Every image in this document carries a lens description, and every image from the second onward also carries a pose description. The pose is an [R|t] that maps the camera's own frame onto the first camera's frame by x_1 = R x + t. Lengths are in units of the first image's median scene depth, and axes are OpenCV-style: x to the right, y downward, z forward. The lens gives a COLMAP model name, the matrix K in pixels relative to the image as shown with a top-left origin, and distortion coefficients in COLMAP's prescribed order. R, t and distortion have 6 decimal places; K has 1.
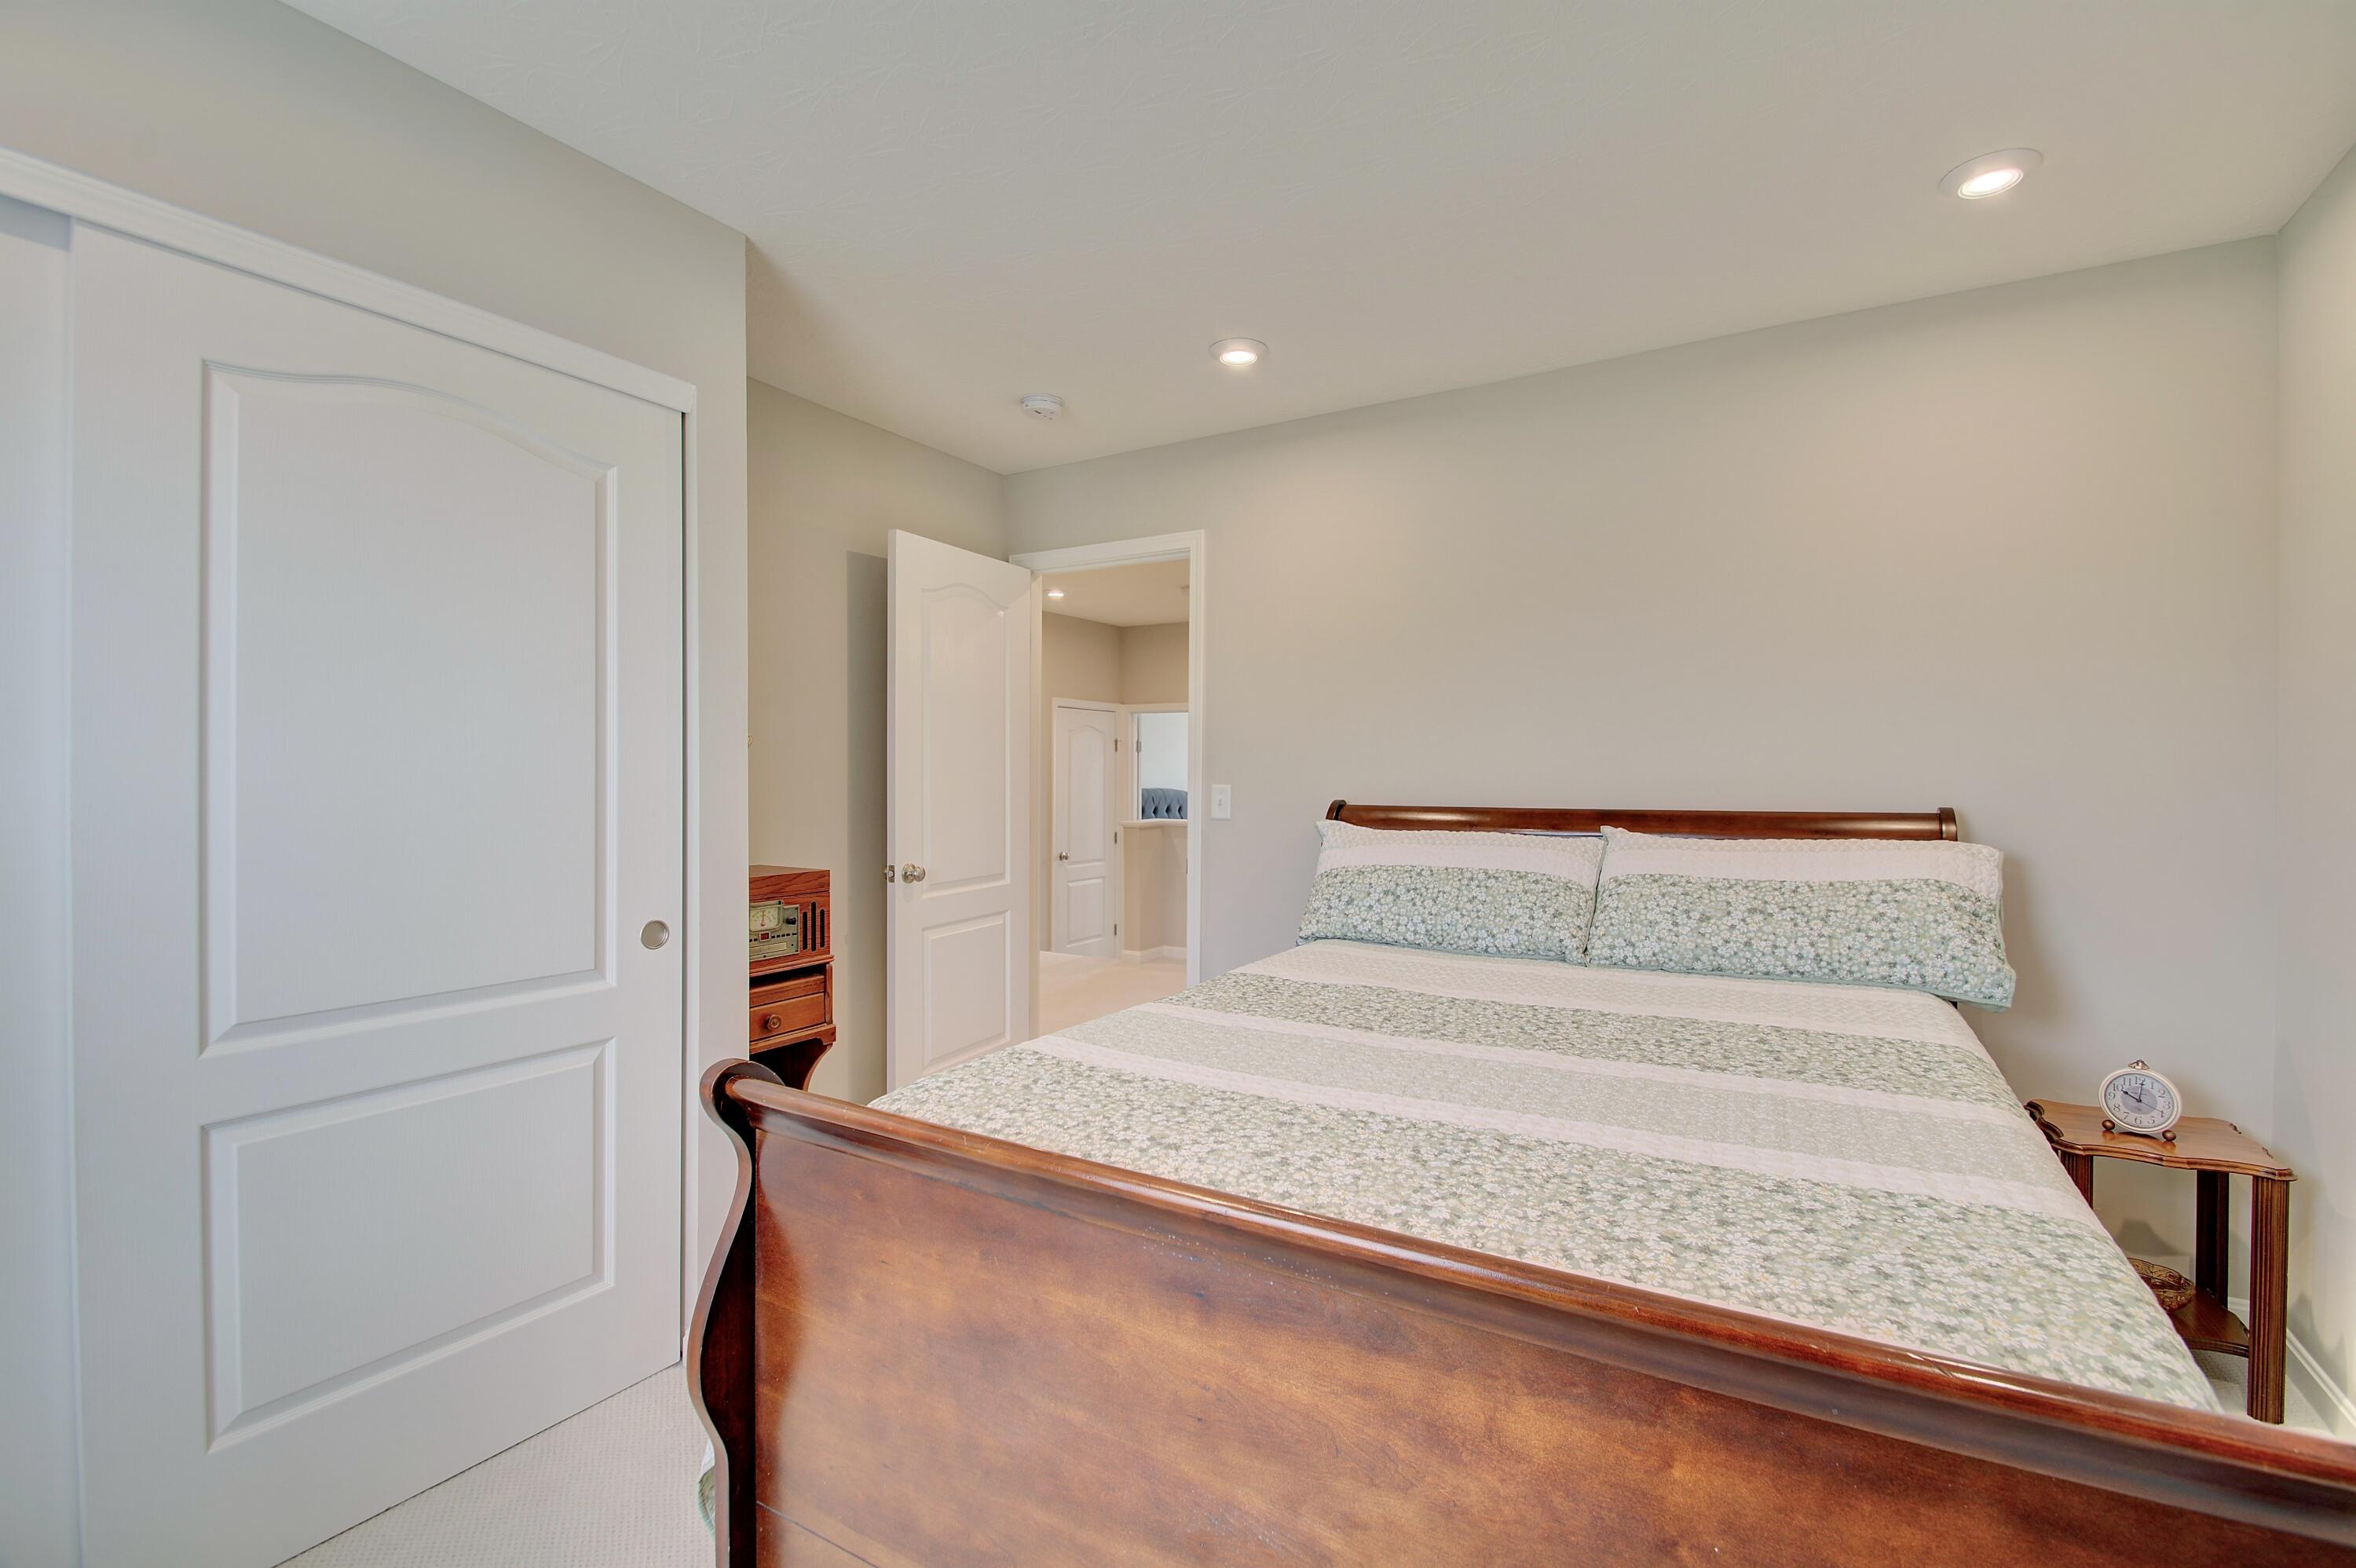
lens RADIAL K [[1043.0, 0, 1179.1], [0, 1043.0, 780.5], [0, 0, 1]] dist [0.003484, -0.000263]
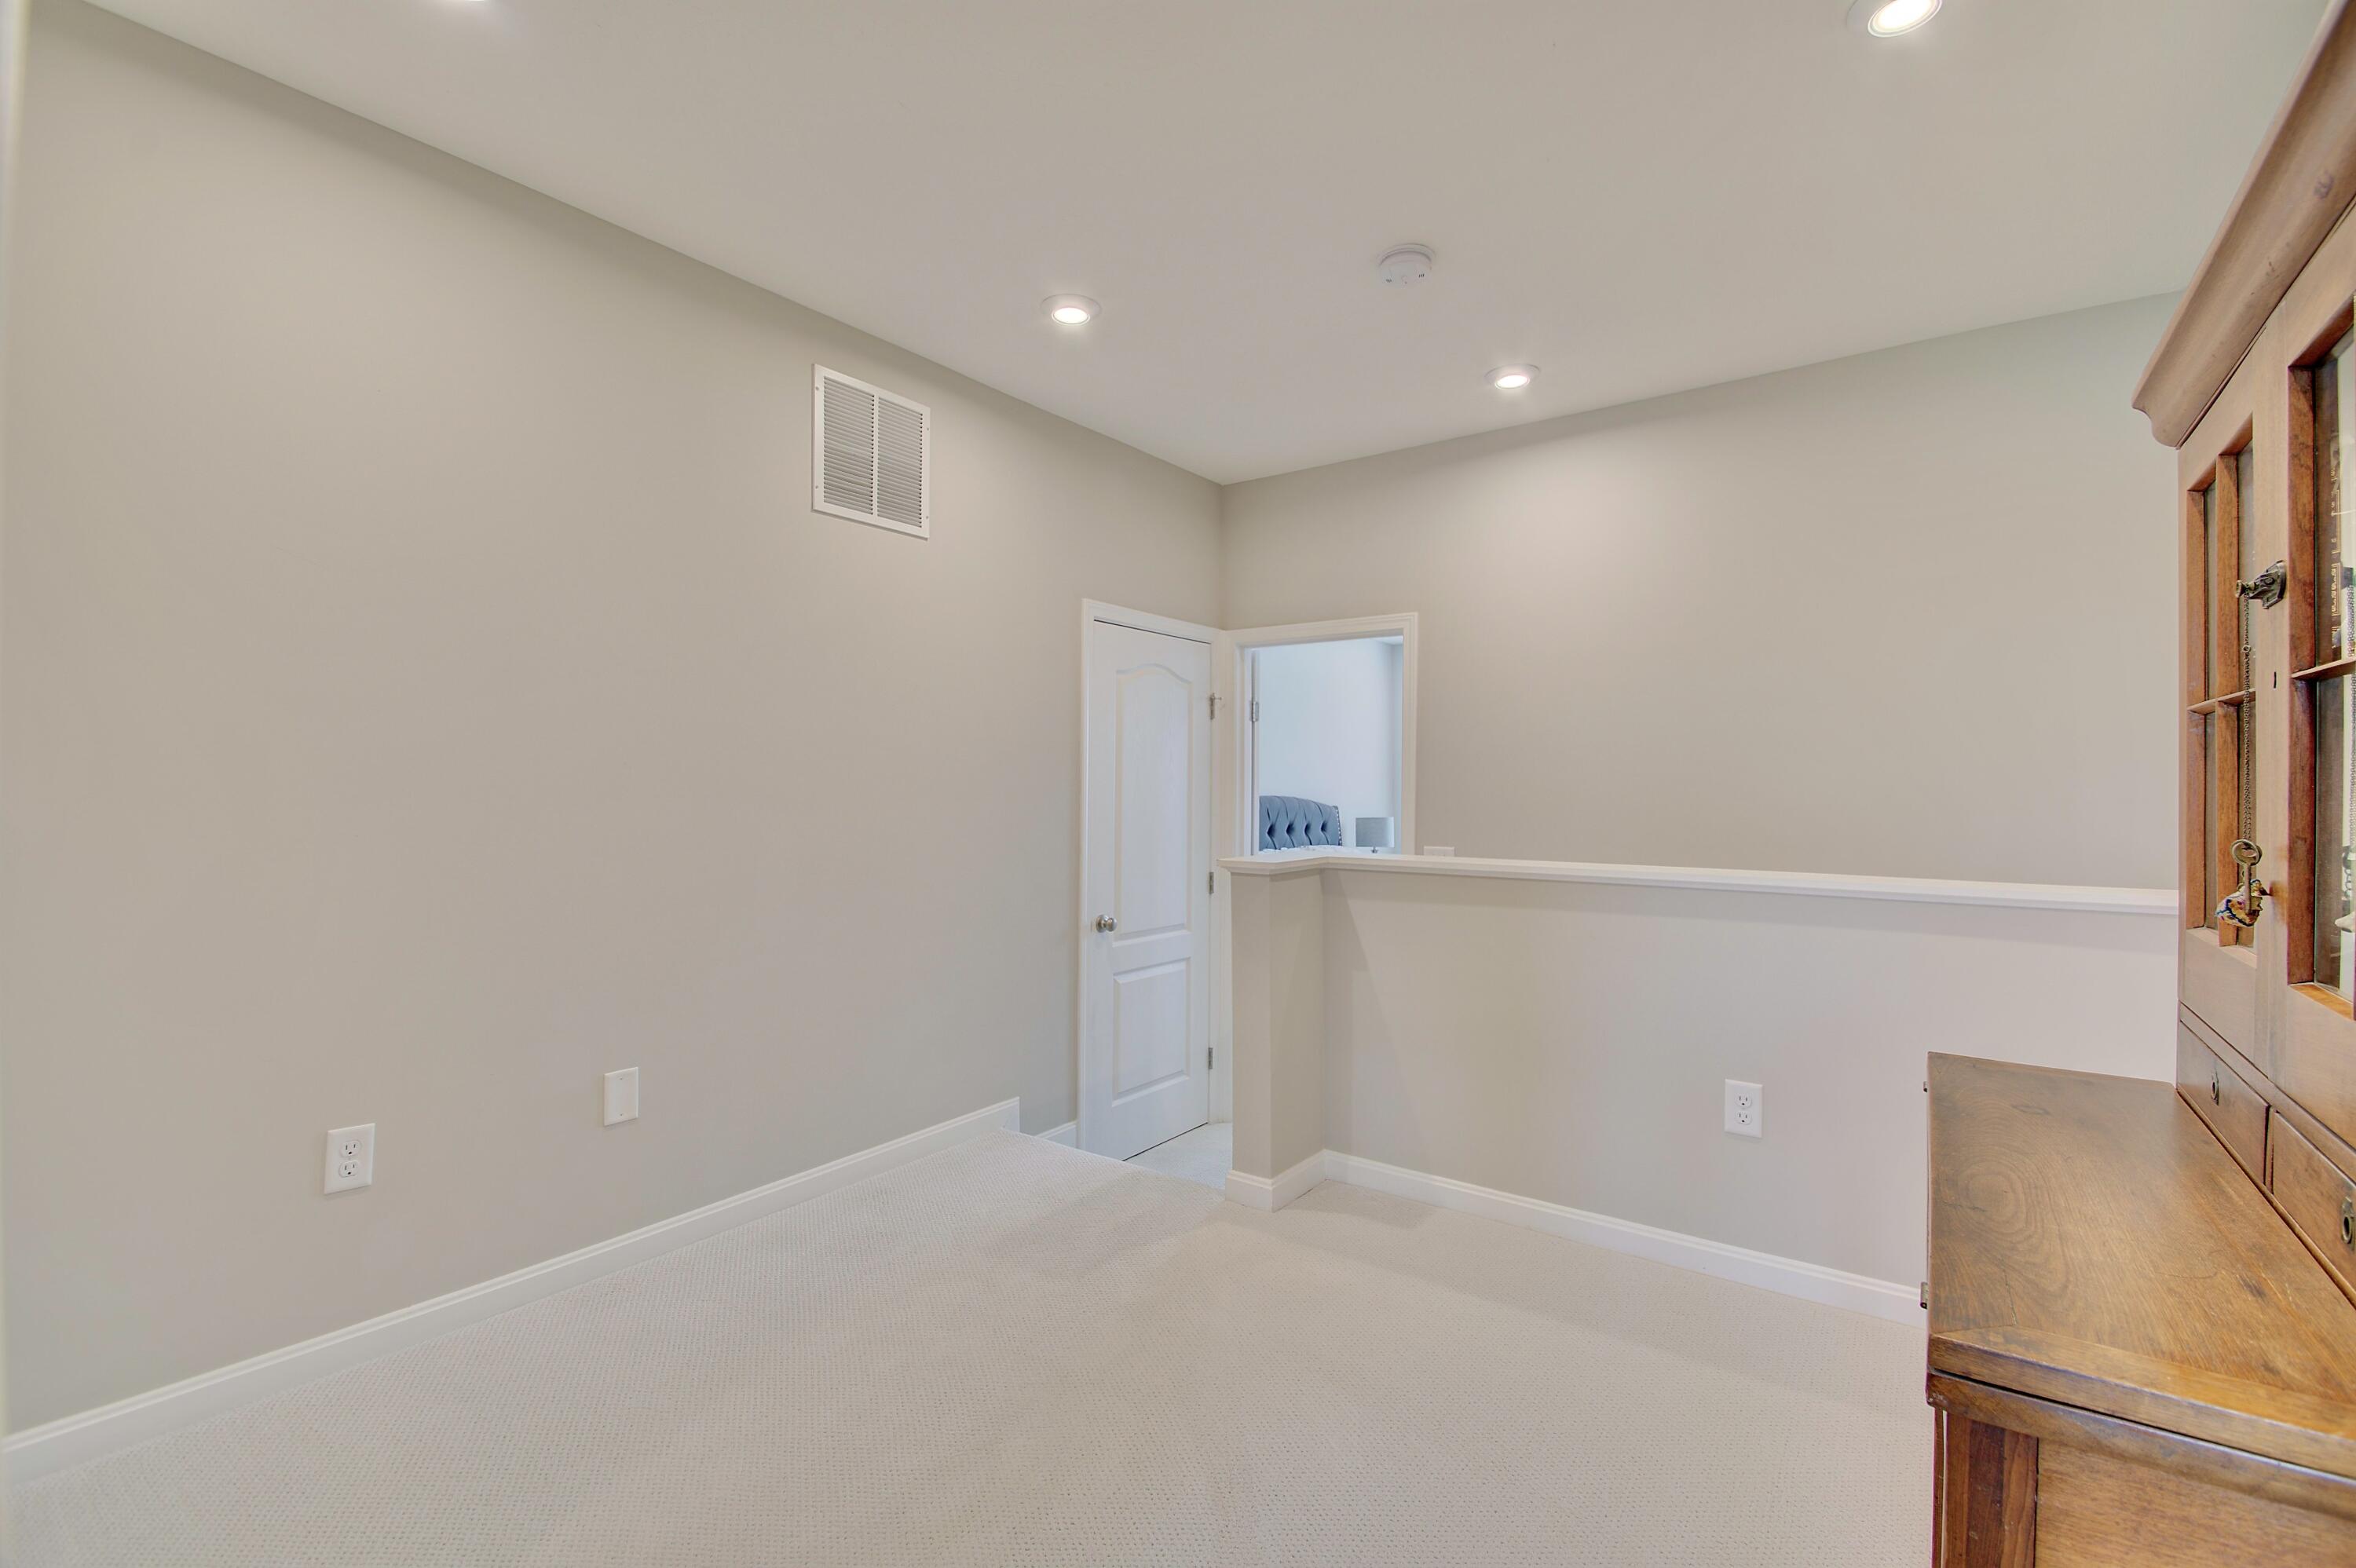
lens RADIAL K [[1043.0, 0, 1172.8], [0, 1043.0, 789.6], [0, 0, 1]] dist [0.003484, -0.000263]
pose [[0.995548, 0.002672, -0.094215, -0.031017], [-0.003411, 0.999965, -0.007681, 0.012298], [0.094191, 0.007968, 0.995522, 0.484498]]
